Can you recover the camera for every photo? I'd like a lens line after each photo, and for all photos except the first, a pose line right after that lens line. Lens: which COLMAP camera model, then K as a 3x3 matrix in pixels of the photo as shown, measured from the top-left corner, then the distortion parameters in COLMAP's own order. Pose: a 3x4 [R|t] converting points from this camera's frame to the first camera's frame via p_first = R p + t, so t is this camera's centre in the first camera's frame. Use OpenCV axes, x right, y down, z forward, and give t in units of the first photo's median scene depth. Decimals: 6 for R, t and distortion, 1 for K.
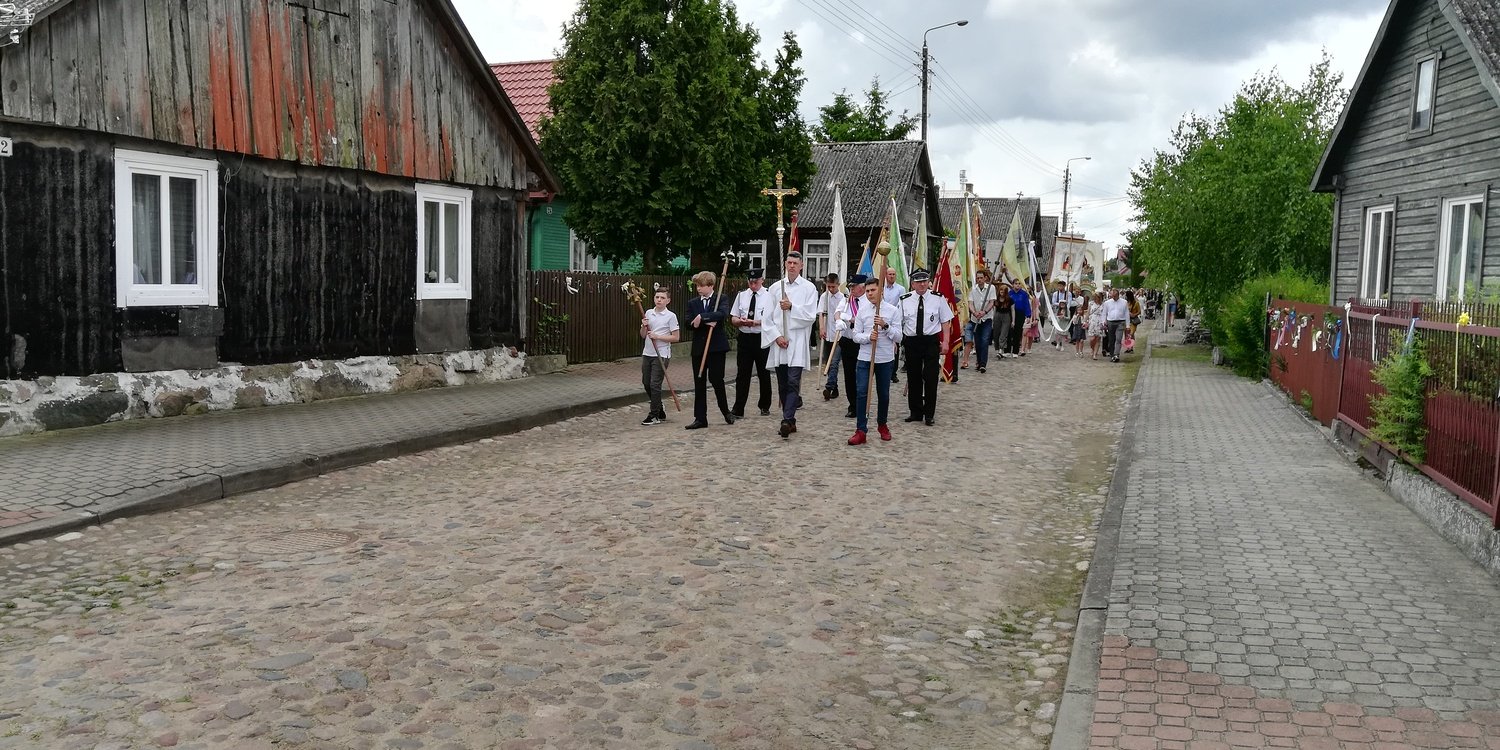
lens RADIAL K [[1141.9, 0, 739.3], [0, 1141.9, 360.7], [0, 0, 1]] dist [0.100783, -0.183821]
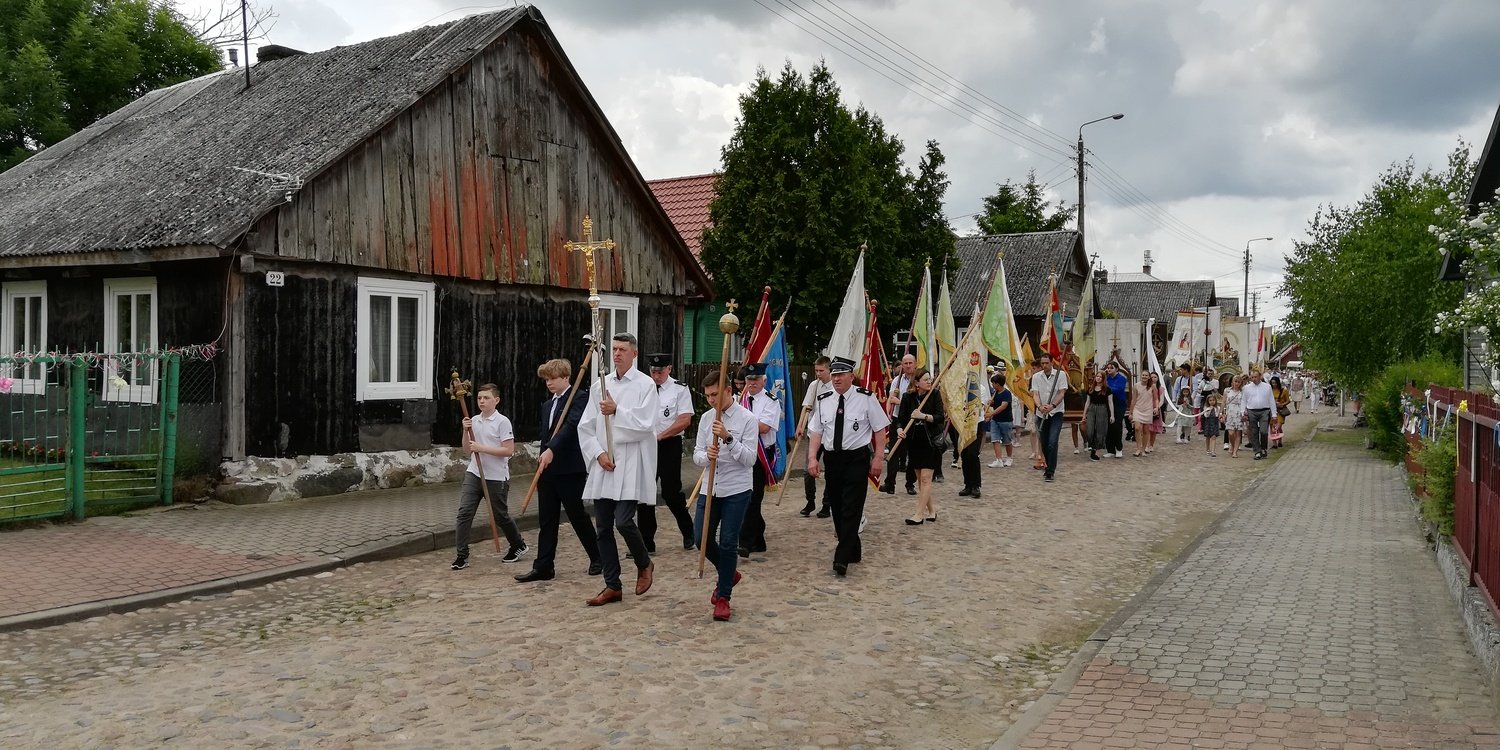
lens RADIAL K [[1107.6, 0, 743.1], [0, 1107.6, 373.5], [0, 0, 1]] dist [0.101650, -0.160276]
pose [[0.989005, -0.010292, -0.147524, 0.059922], [0.000730, 0.997903, -0.064725, 0.003013], [0.147881, 0.063905, 0.986938, -0.145807]]
